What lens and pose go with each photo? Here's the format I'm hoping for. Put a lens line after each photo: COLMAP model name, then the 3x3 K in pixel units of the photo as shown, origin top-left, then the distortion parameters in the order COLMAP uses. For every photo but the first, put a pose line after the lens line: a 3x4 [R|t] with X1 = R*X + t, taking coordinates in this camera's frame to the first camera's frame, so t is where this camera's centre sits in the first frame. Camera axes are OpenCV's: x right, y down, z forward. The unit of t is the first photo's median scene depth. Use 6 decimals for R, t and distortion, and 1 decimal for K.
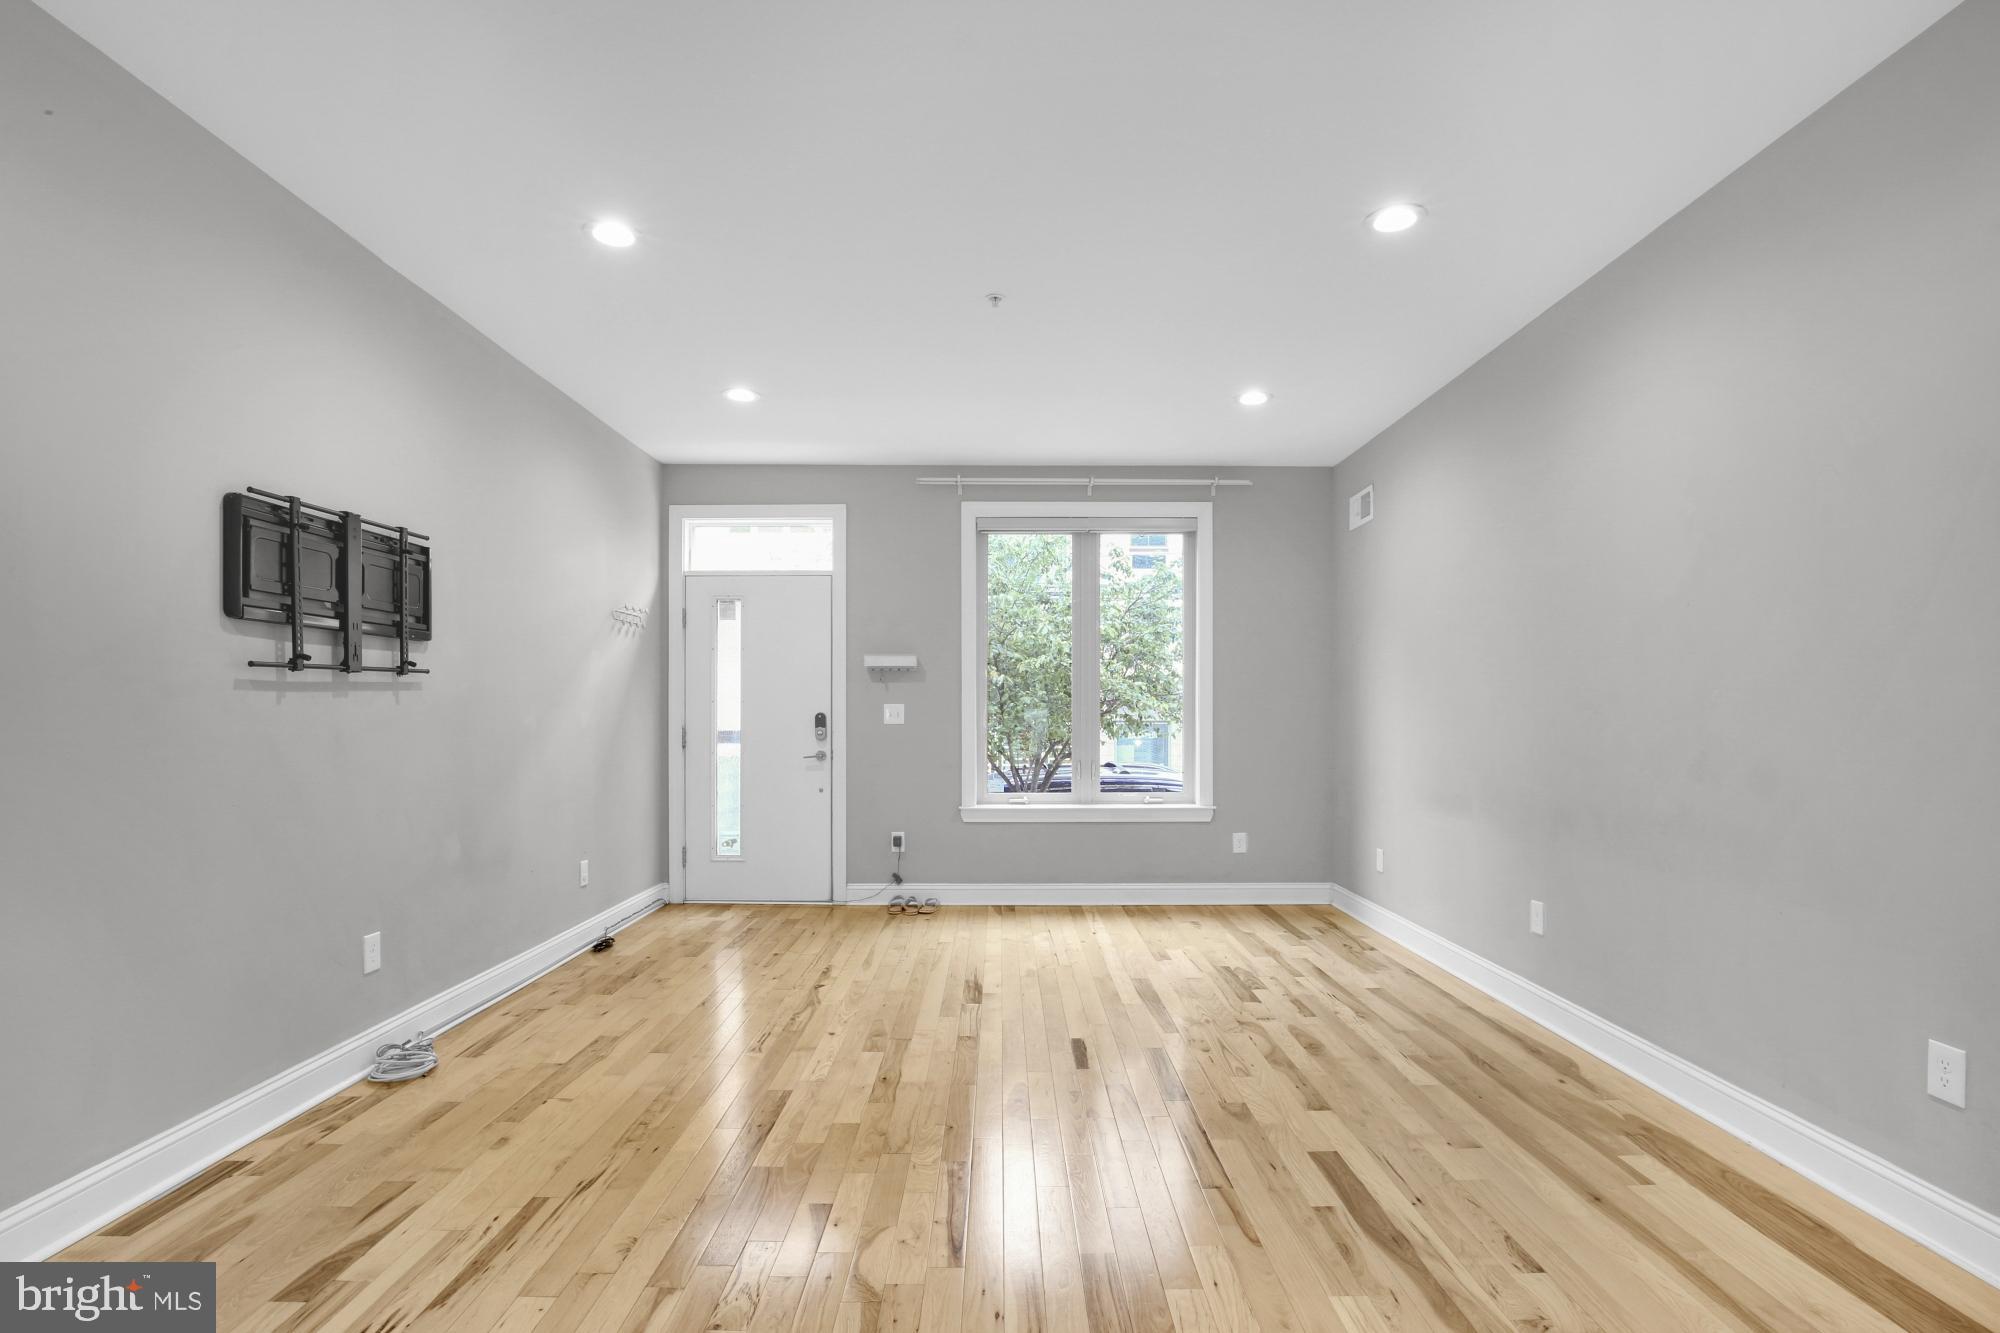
lens RADIAL K [[948.9, 0, 1020.4], [0, 948.9, 725.0], [0, 0, 1]] dist [-0.034248, 0.002071]
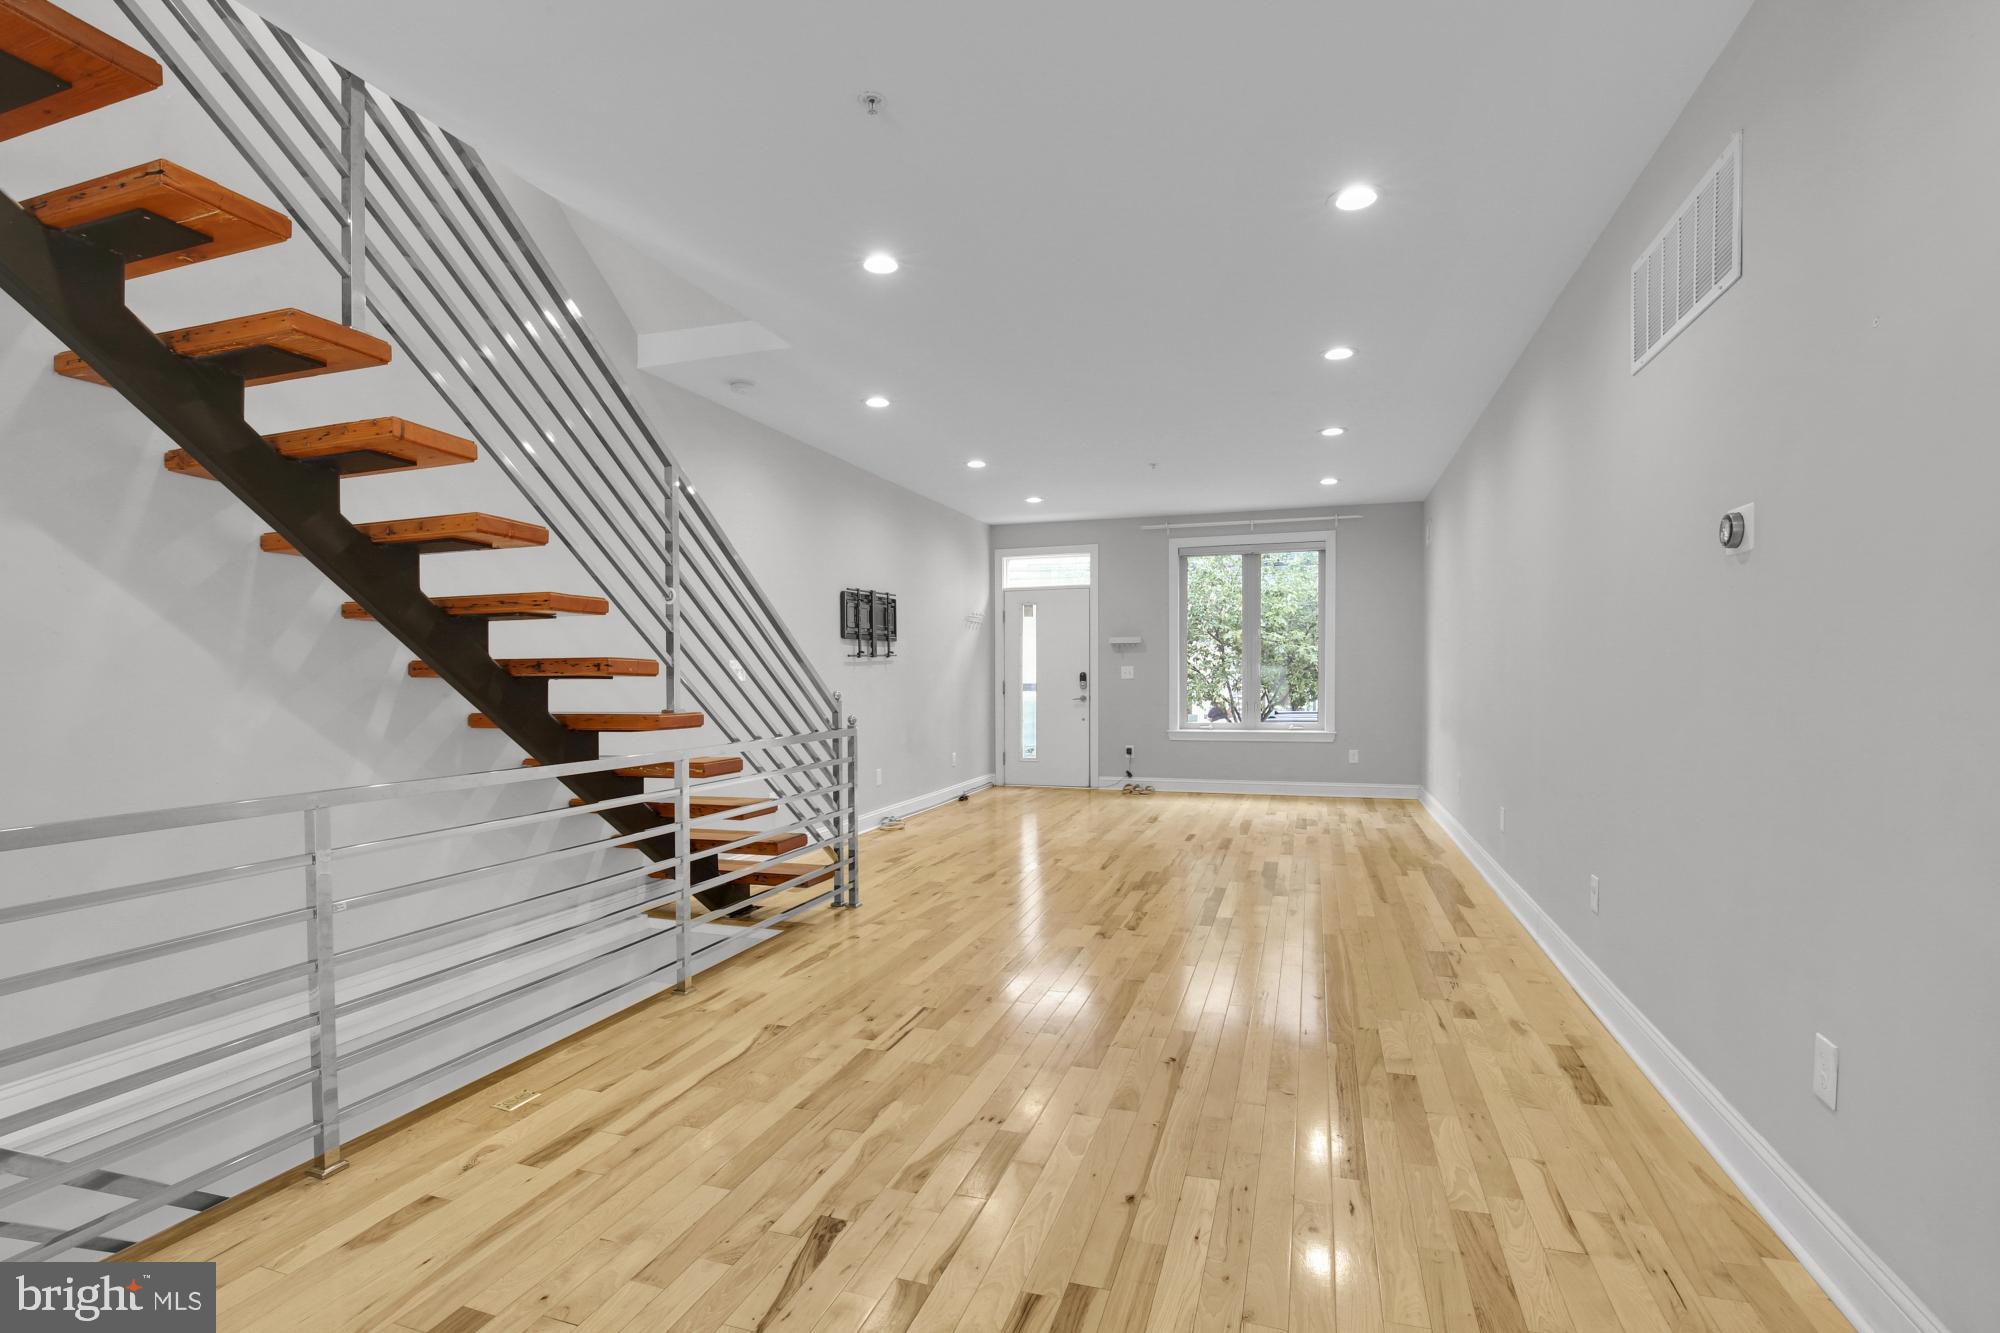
lens RADIAL K [[948.9, 0, 1006.3], [0, 948.9, 700.3], [0, 0, 1]] dist [-0.034248, 0.002071]
pose [[0.945830, 0.003729, -0.324640, 0.197860], [0.002411, 0.999826, 0.018510, 0.005121], [0.324652, -0.018290, 0.945657, -0.599723]]
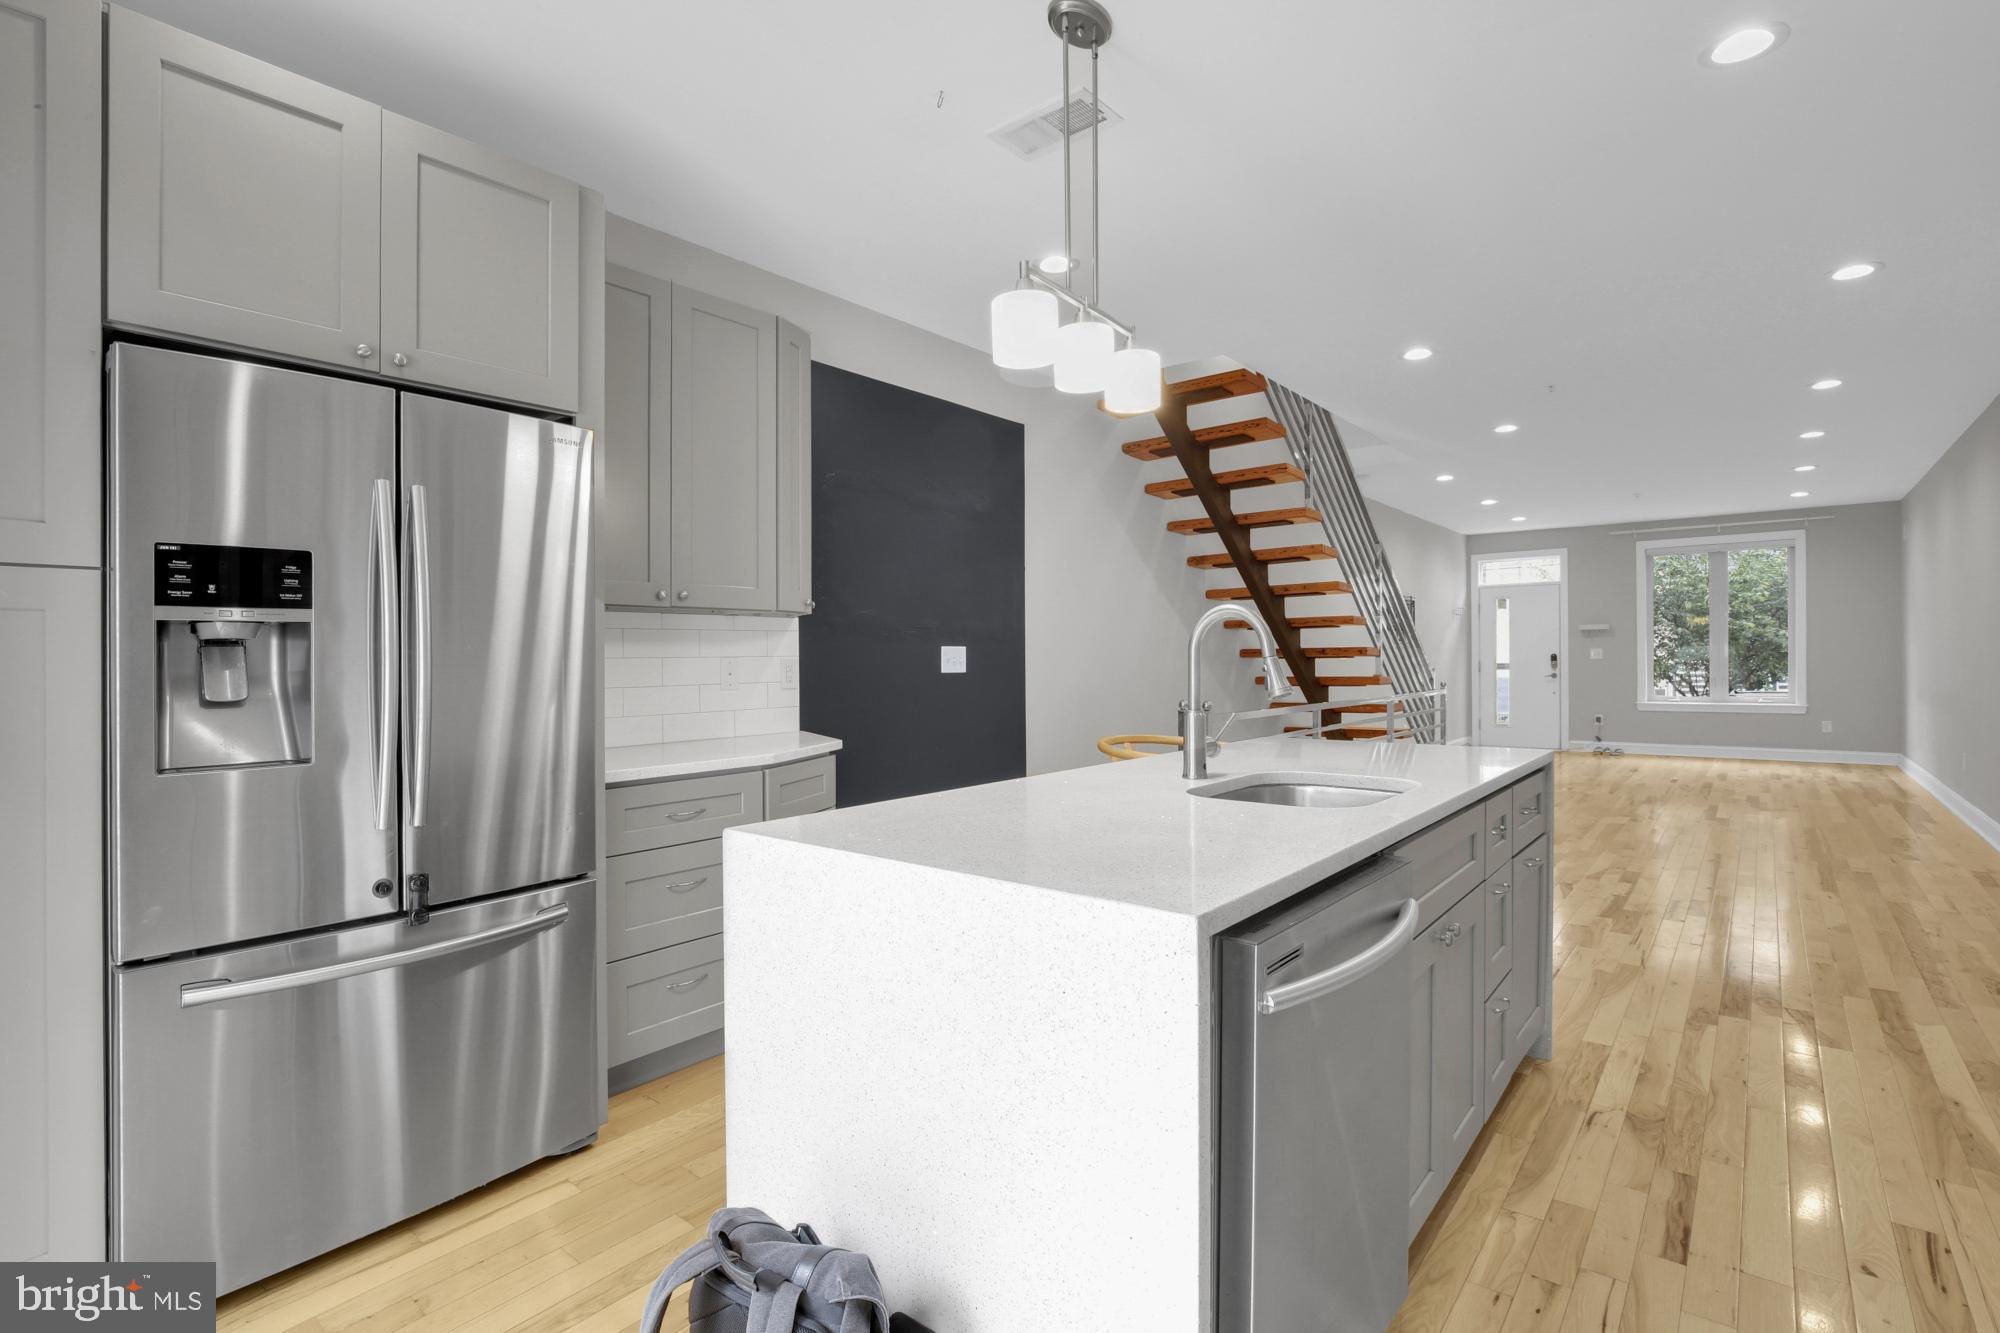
lens RADIAL K [[948.9, 0, 984.6], [0, 948.9, 663.1], [0, 0, 1]] dist [-0.034248, 0.002071]
pose [[0.754056, -0.004602, -0.656795, 0.180602], [0.002519, 0.999988, -0.004116, 0.011666], [0.656806, 0.001449, 0.754058, -1.274101]]
